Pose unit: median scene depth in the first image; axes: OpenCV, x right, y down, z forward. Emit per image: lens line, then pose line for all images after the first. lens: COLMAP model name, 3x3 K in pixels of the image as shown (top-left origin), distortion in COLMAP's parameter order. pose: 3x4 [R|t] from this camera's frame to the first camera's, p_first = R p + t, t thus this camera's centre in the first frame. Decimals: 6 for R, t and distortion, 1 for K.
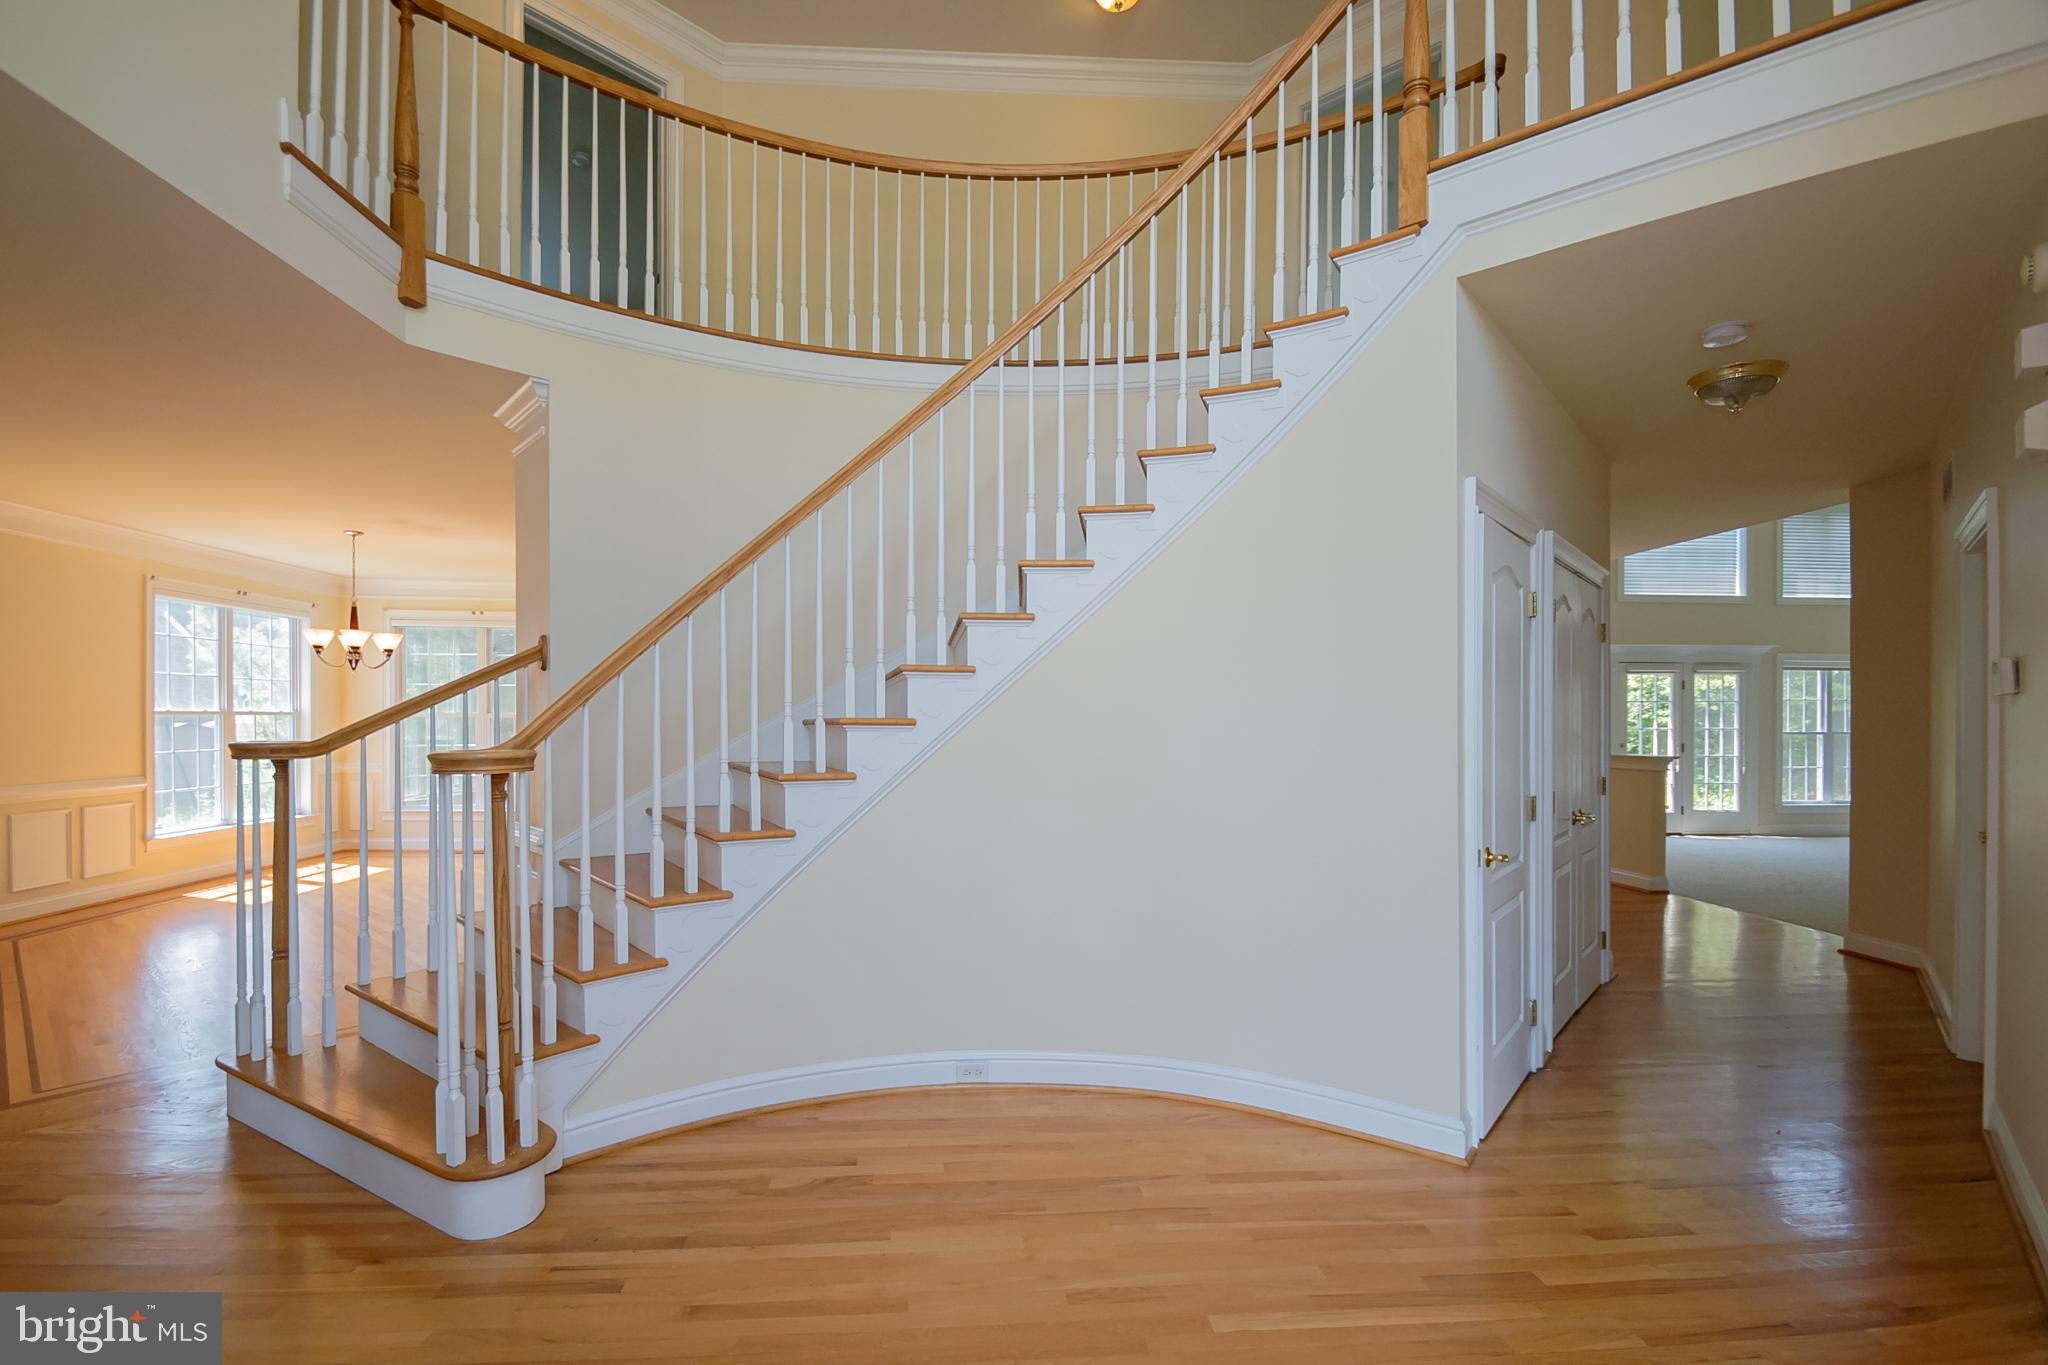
lens RADIAL K [[902.9, 0, 999.7], [0, 902.9, 730.7], [0, 0, 1]] dist [-0.003400, -0.002926]
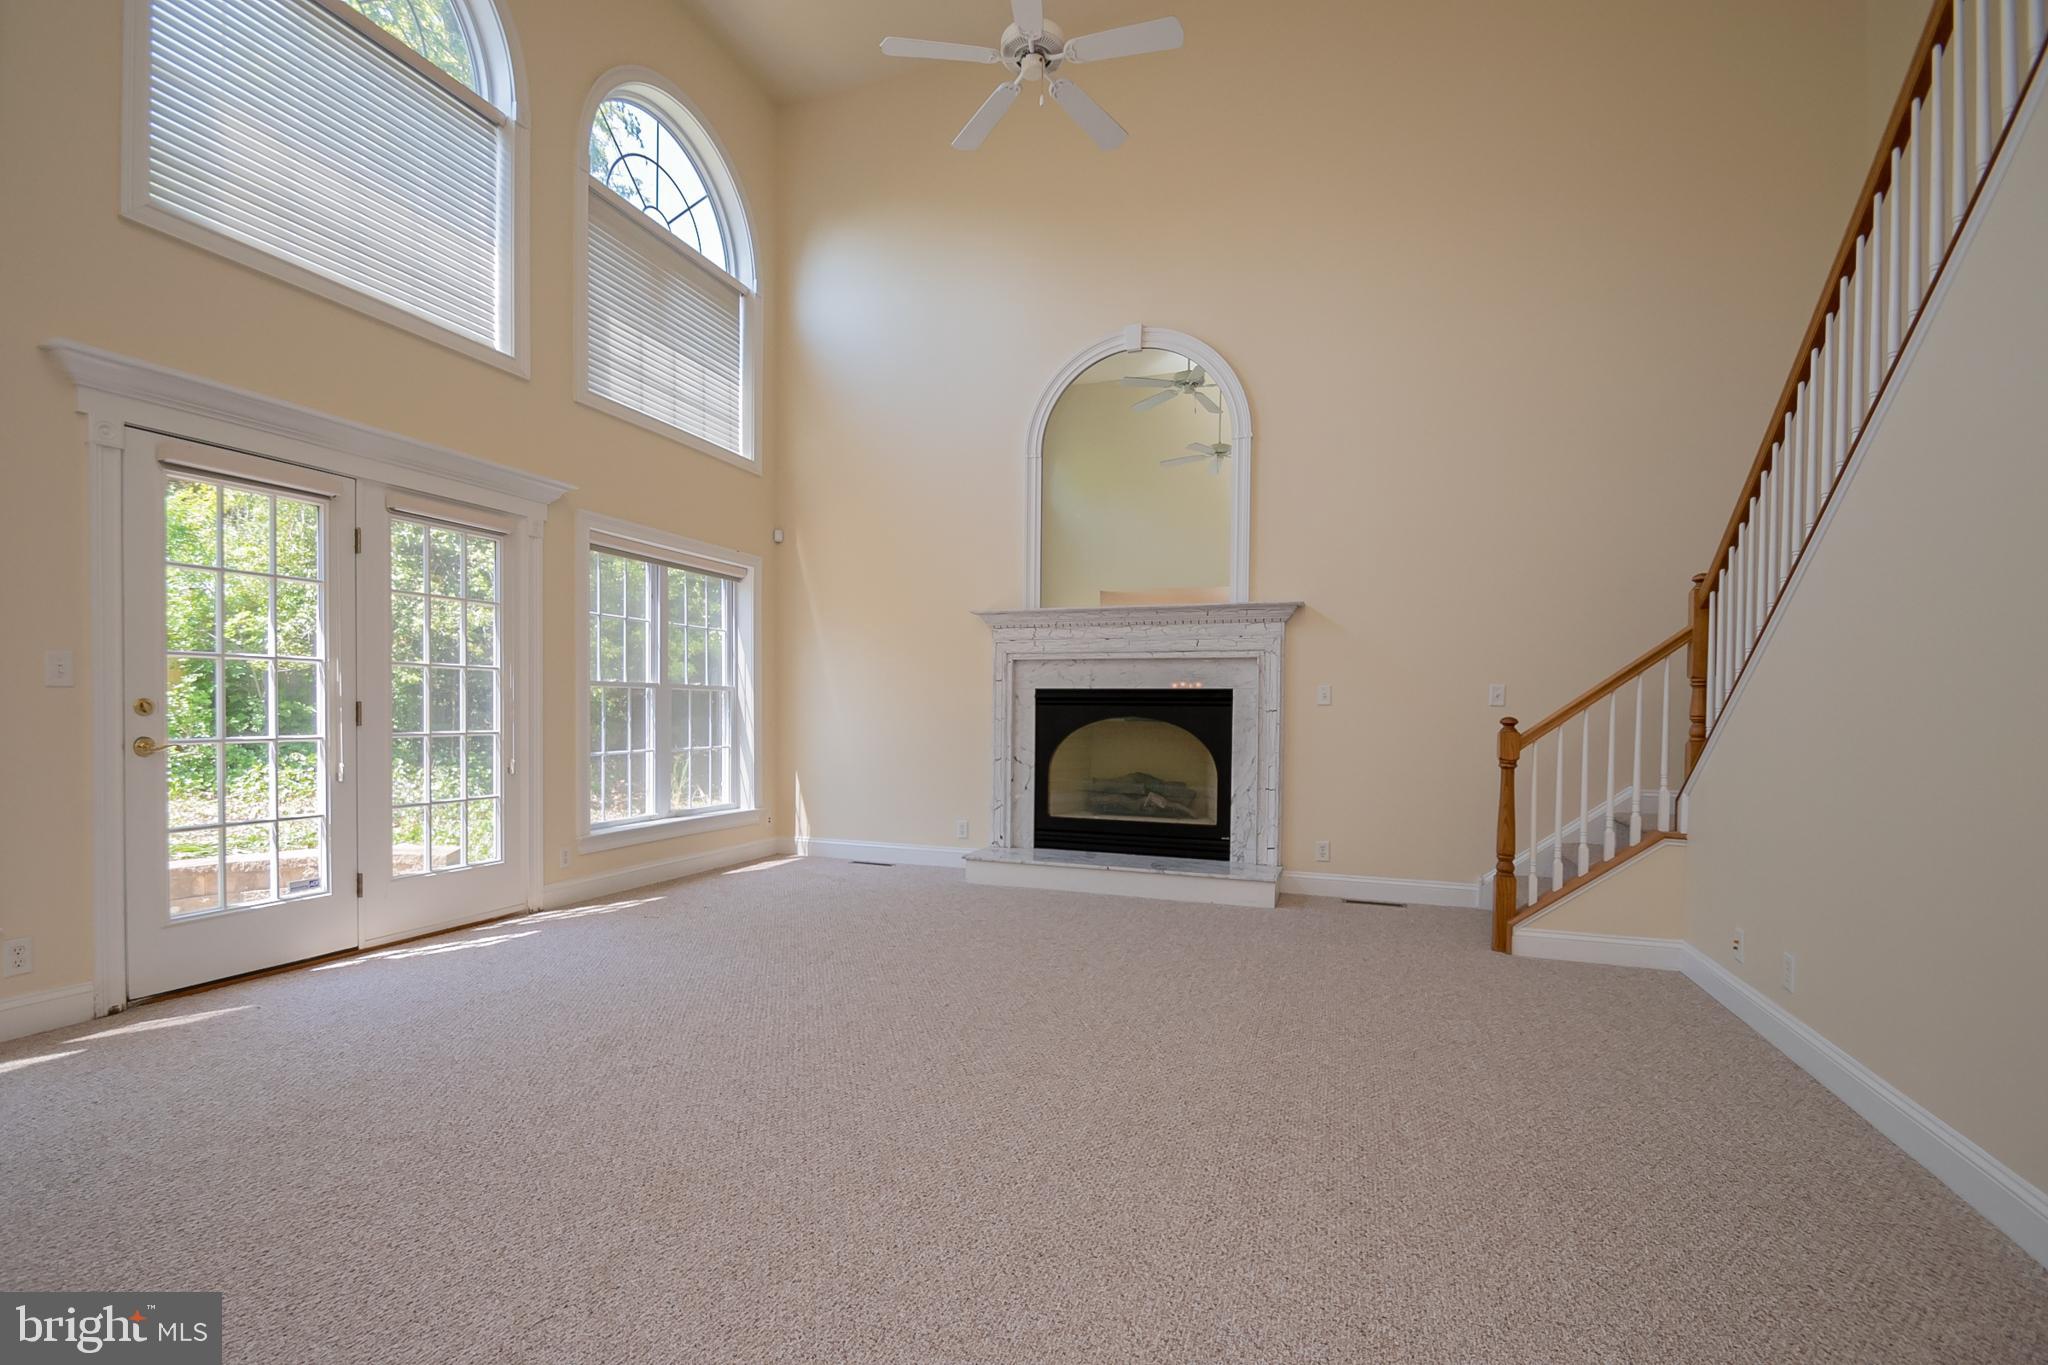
lens RADIAL K [[902.9, 0, 997.0], [0, 902.9, 728.2], [0, 0, 1]] dist [-0.003400, -0.002926]
pose [[0.424806, -0.020738, 0.905047, 0.529342], [0.001634, 0.999754, 0.022141, 0.016559], [-0.905283, -0.007927, 0.424735, 0.600975]]
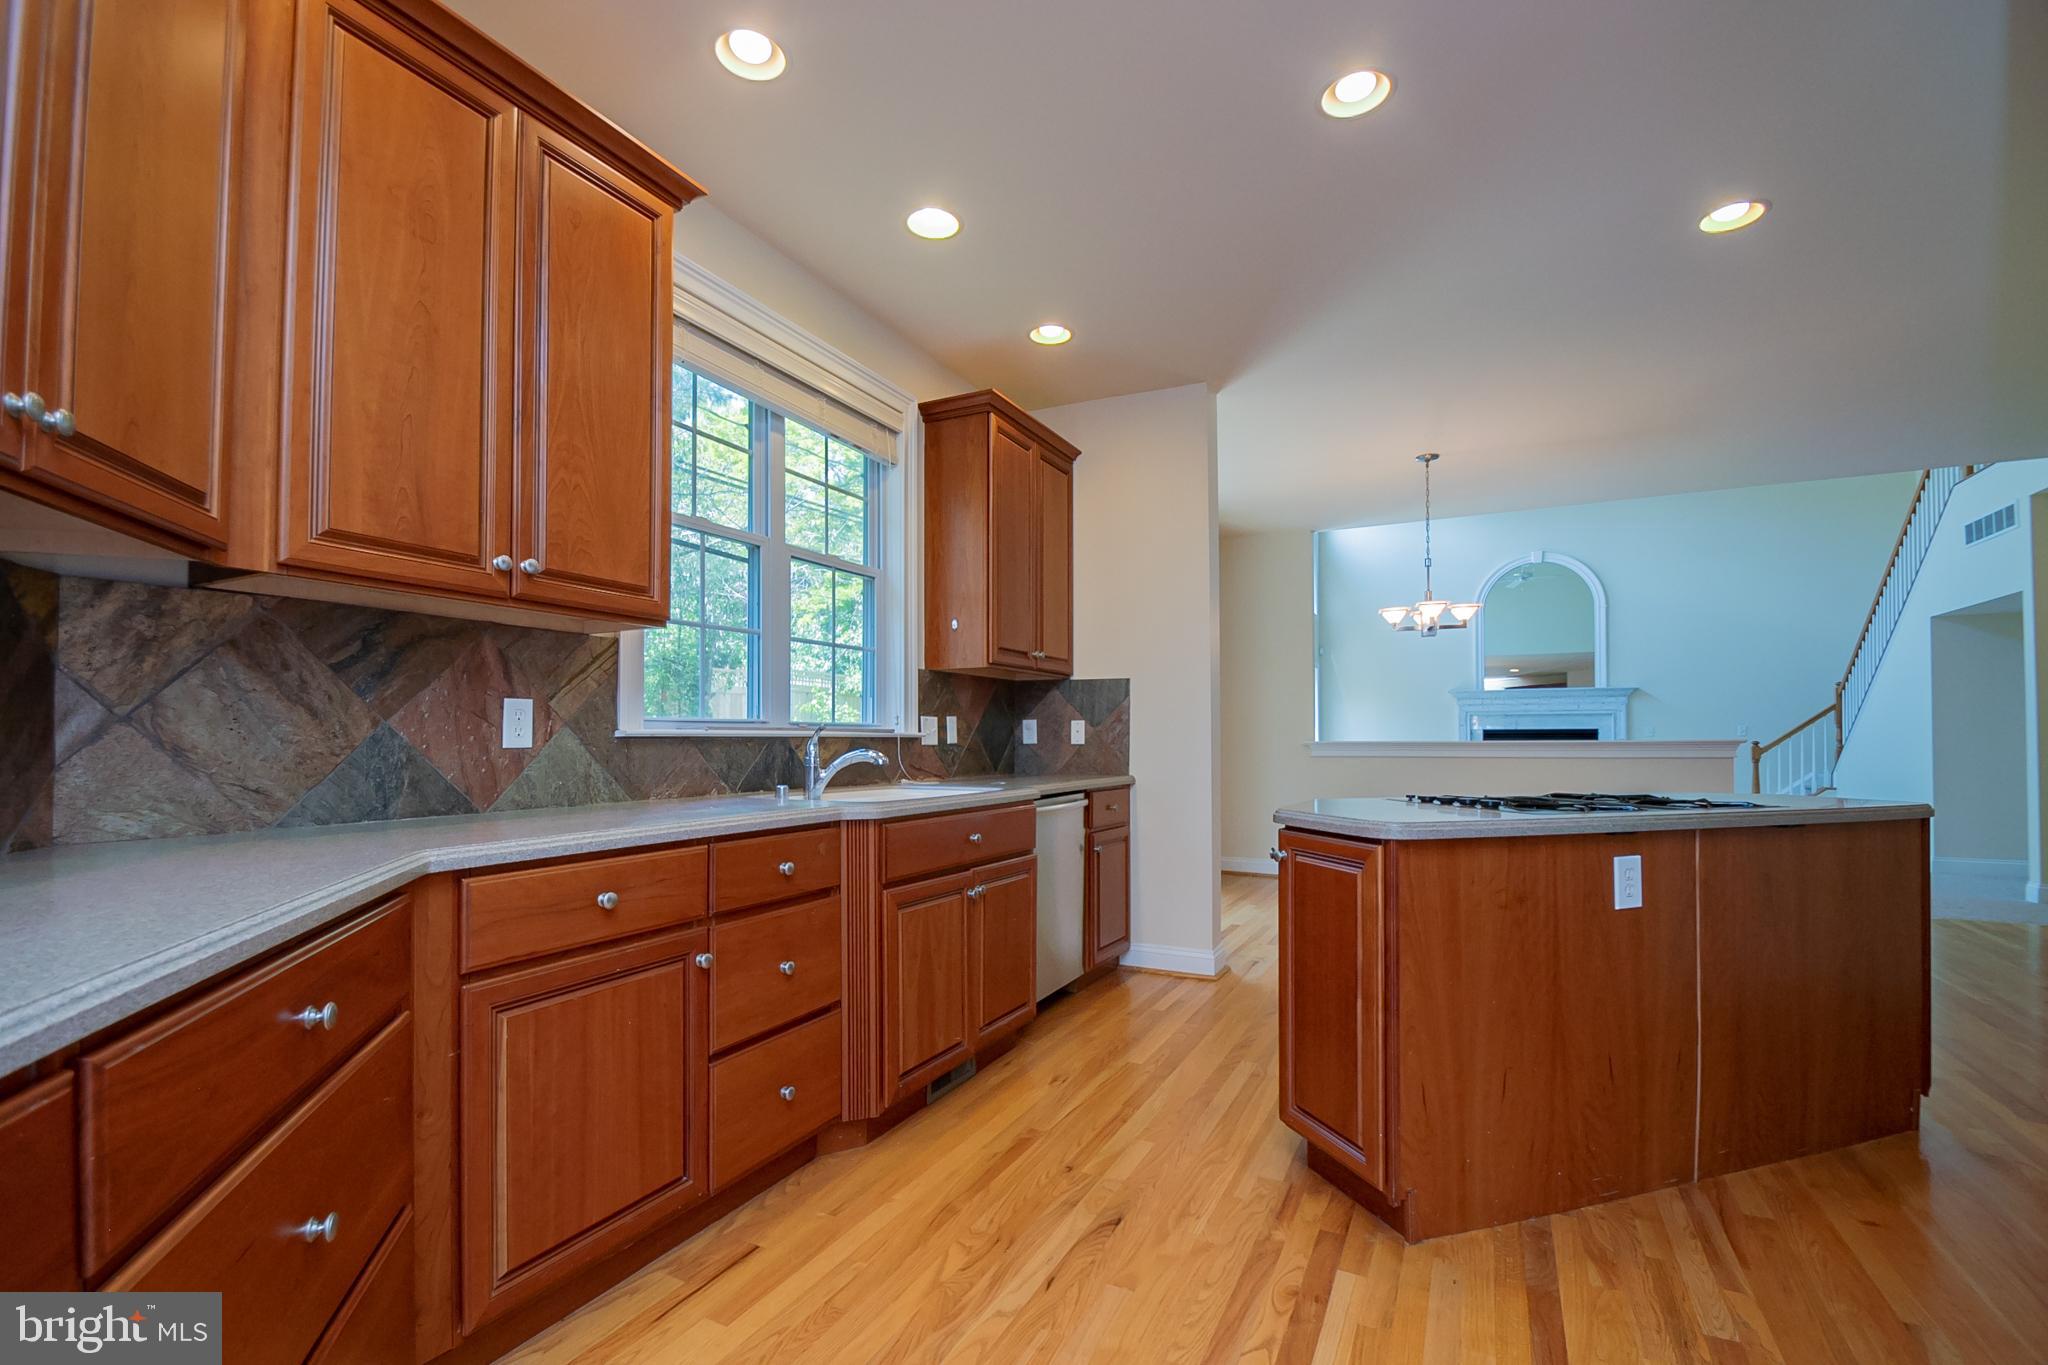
lens RADIAL K [[902.9, 0, 1012.5], [0, 902.9, 725.9], [0, 0, 1]] dist [-0.003400, -0.002926]
pose [[0.523685, 0.014270, 0.851792, -0.188511], [0.008116, 0.999731, -0.021738, 0.019354], [-0.851873, 0.018297, 0.523428, 0.727899]]
